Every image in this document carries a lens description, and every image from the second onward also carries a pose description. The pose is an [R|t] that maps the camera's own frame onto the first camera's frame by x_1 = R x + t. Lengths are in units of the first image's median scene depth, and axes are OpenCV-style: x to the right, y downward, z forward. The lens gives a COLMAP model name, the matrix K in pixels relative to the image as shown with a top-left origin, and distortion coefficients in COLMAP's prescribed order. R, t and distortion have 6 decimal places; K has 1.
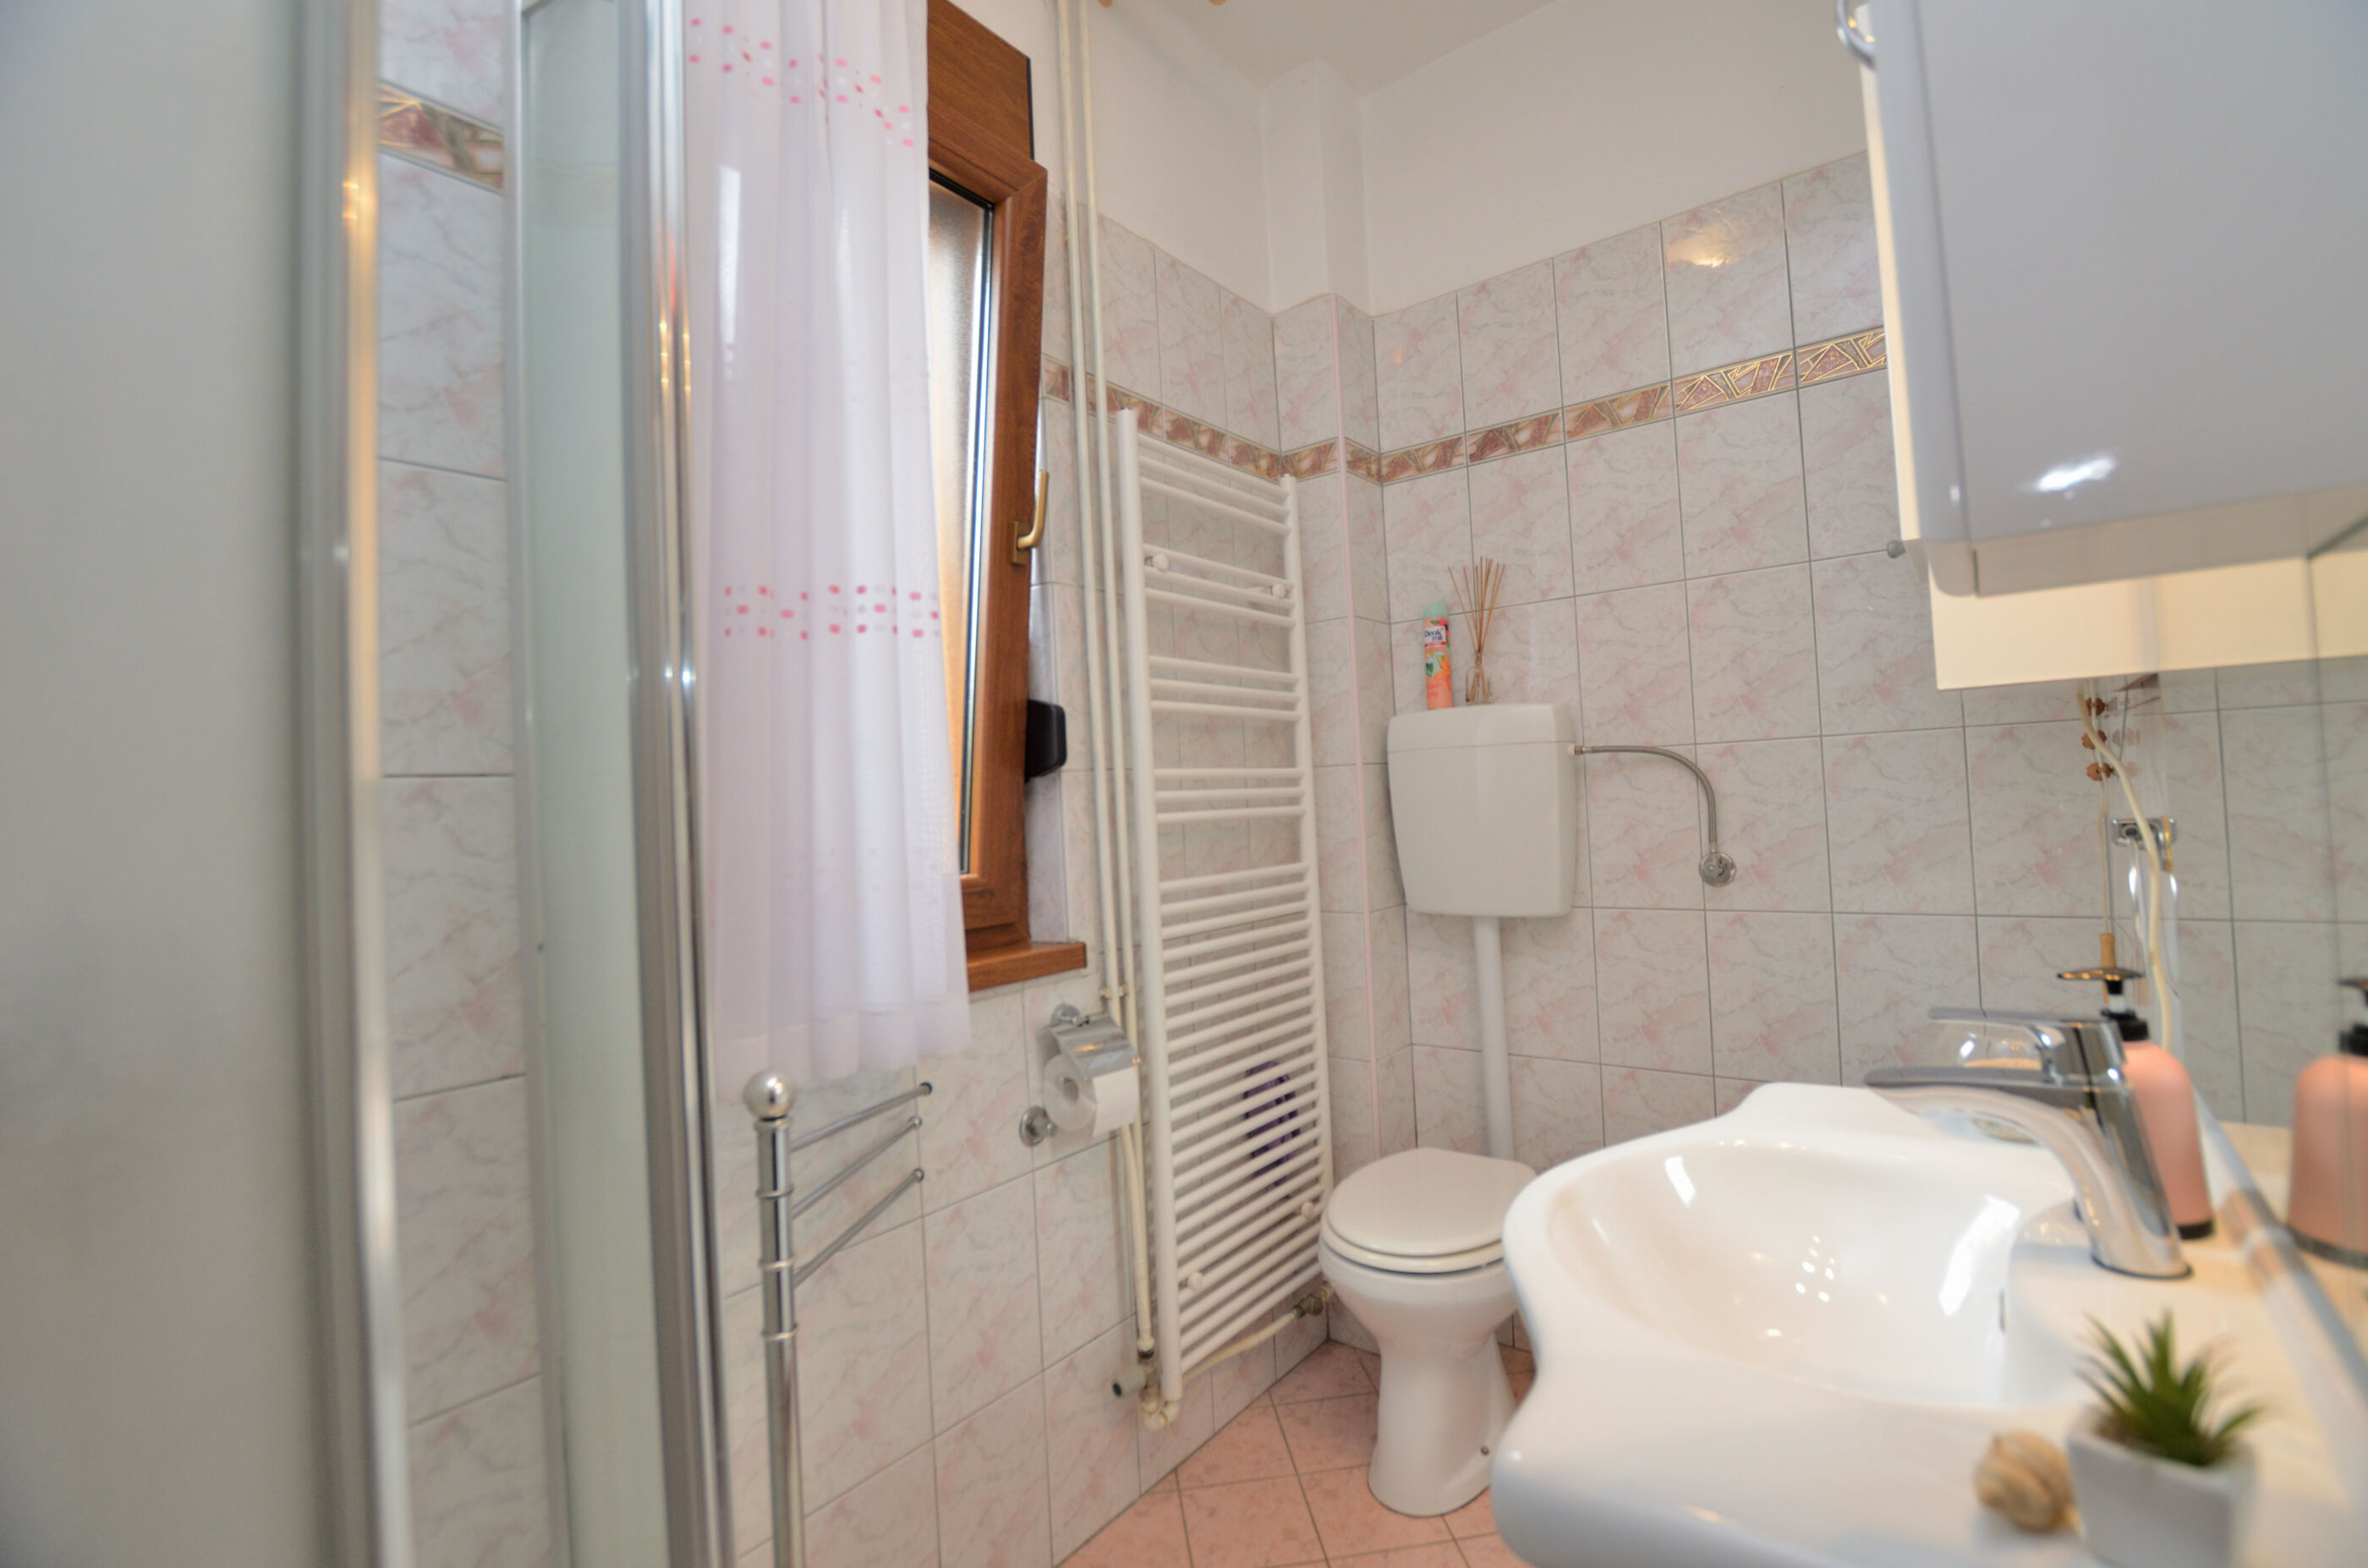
lens RADIAL K [[1039.8, 0, 1186.8], [0, 1039.8, 774.7], [0, 0, 1]] dist [-0.032948, 0.003598]
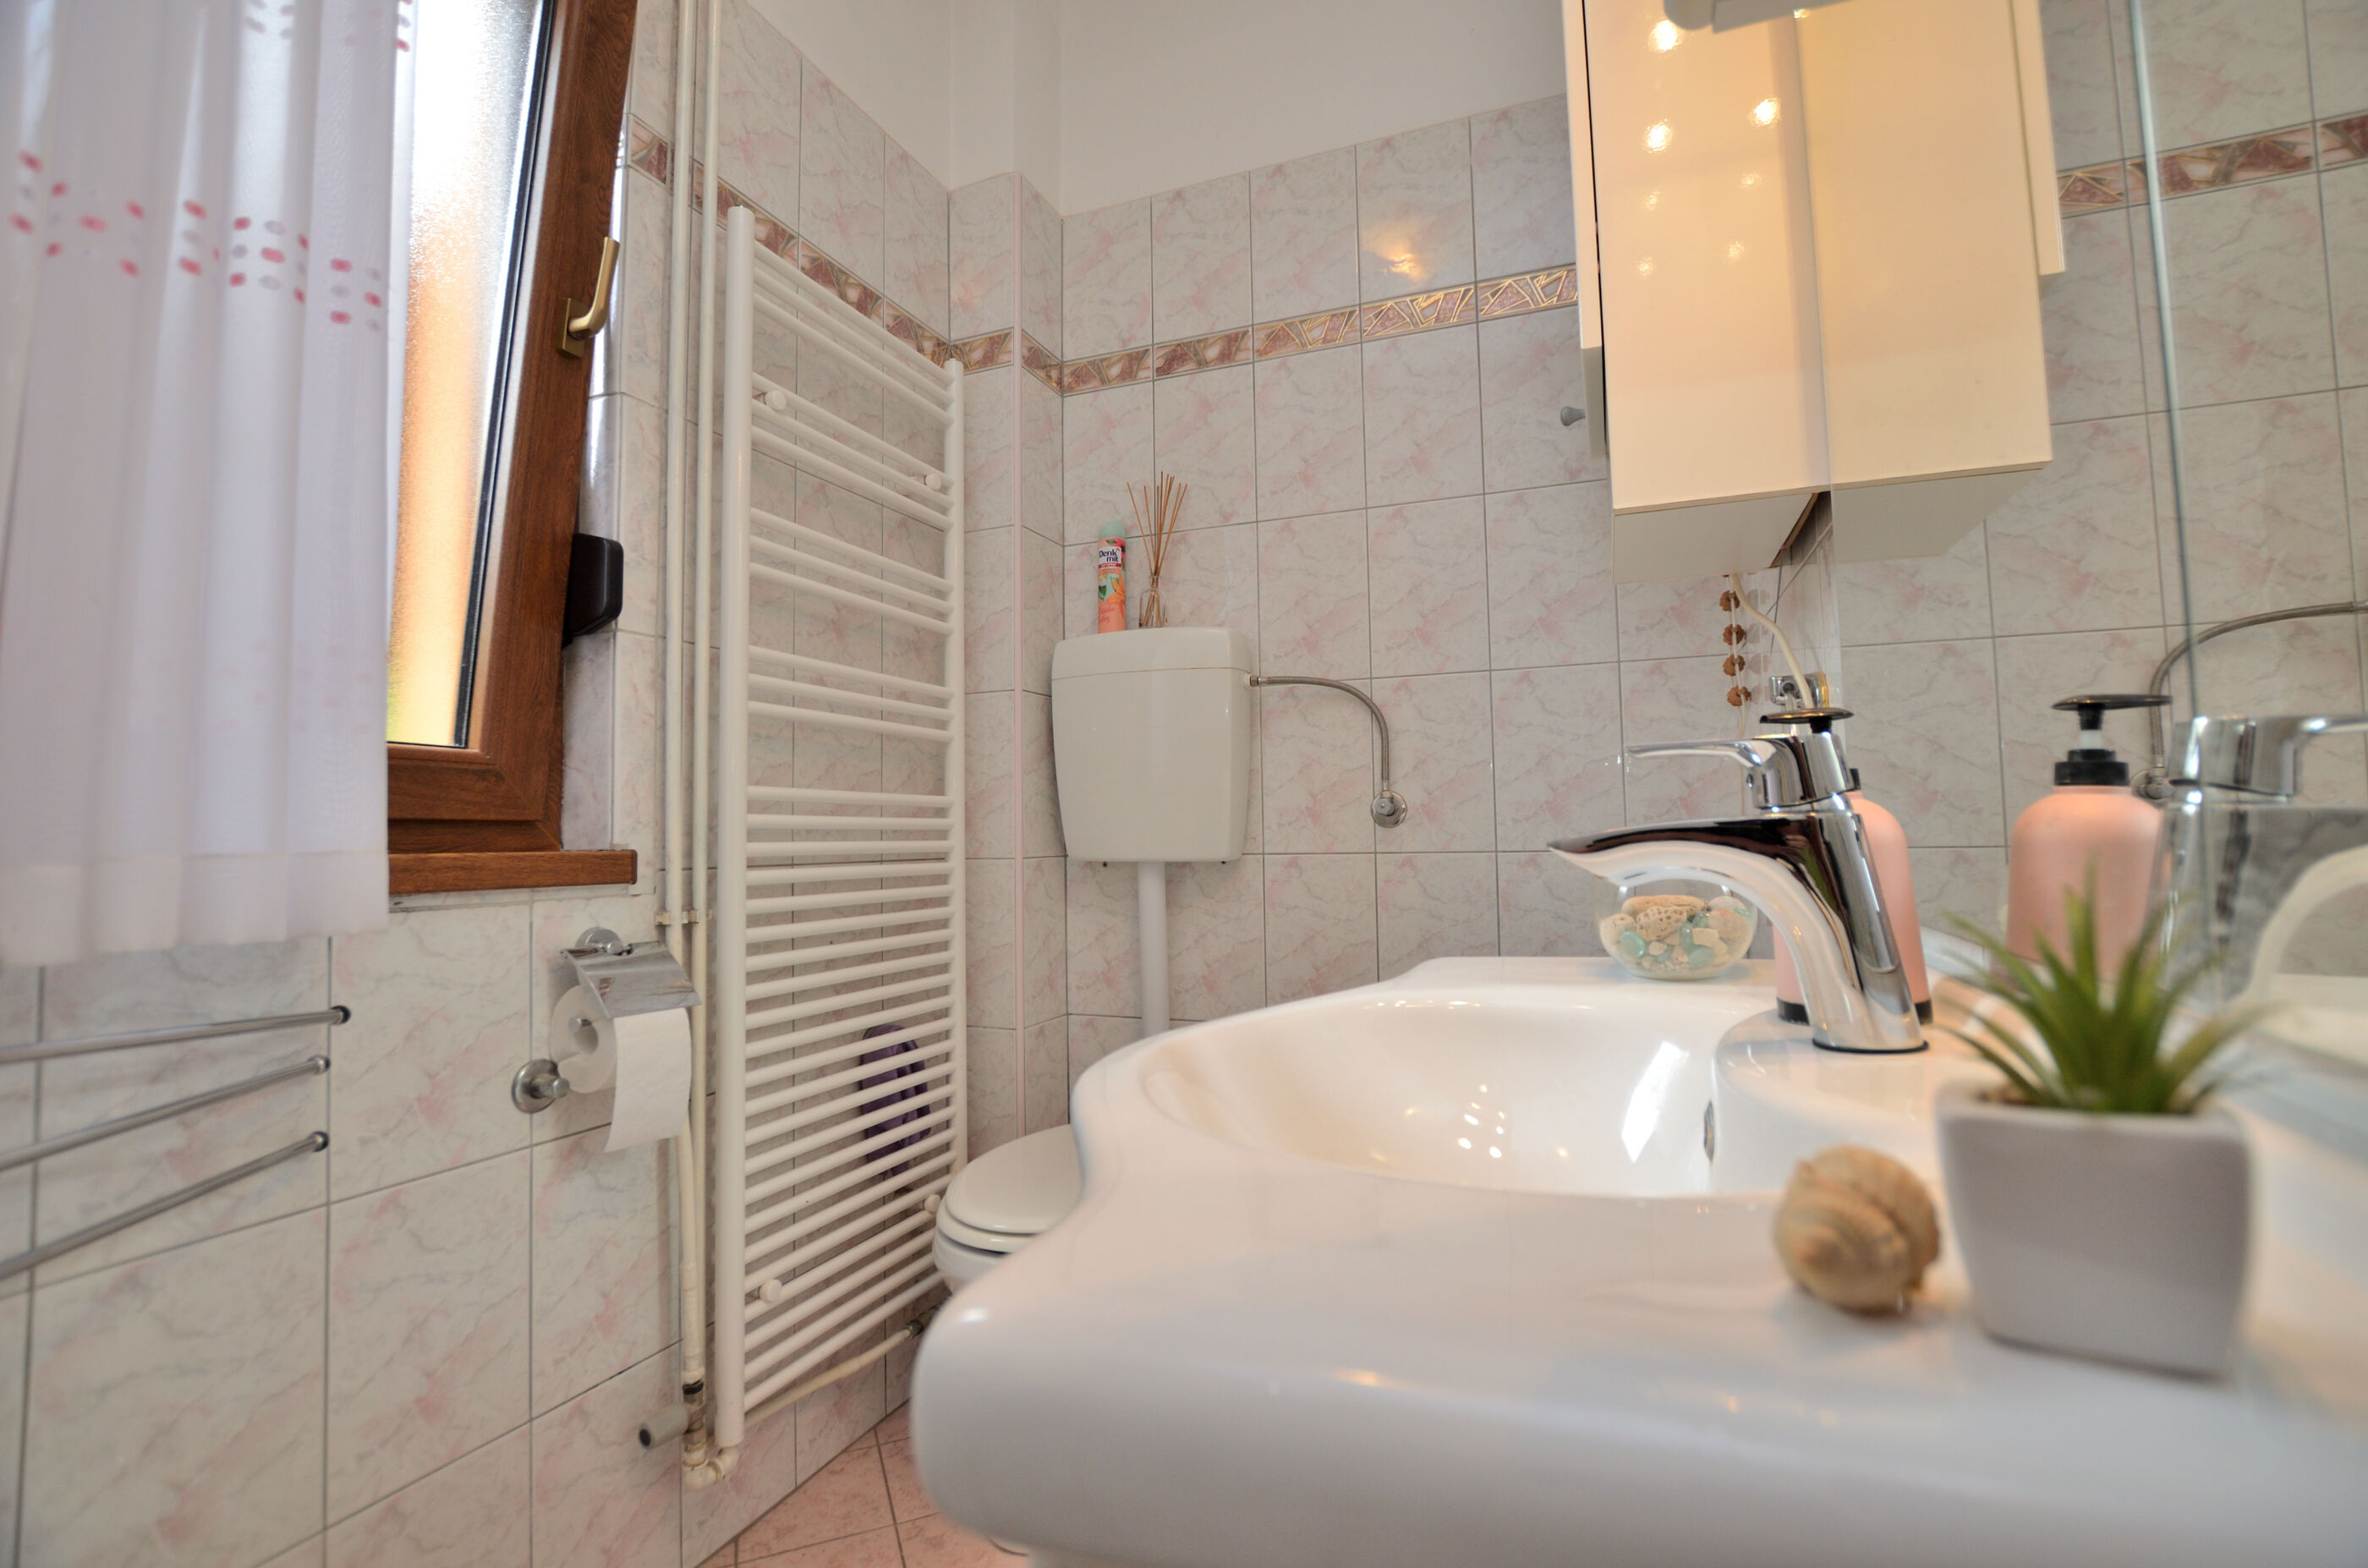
lens RADIAL K [[1039.8, 0, 1192.4], [0, 1039.8, 786.7], [0, 0, 1]] dist [-0.032948, 0.003598]
pose [[0.960202, 0.046472, 0.275413, 0.080550], [-0.036231, 0.998454, -0.042158, 0.121645], [-0.276946, 0.030502, 0.960401, 0.137453]]
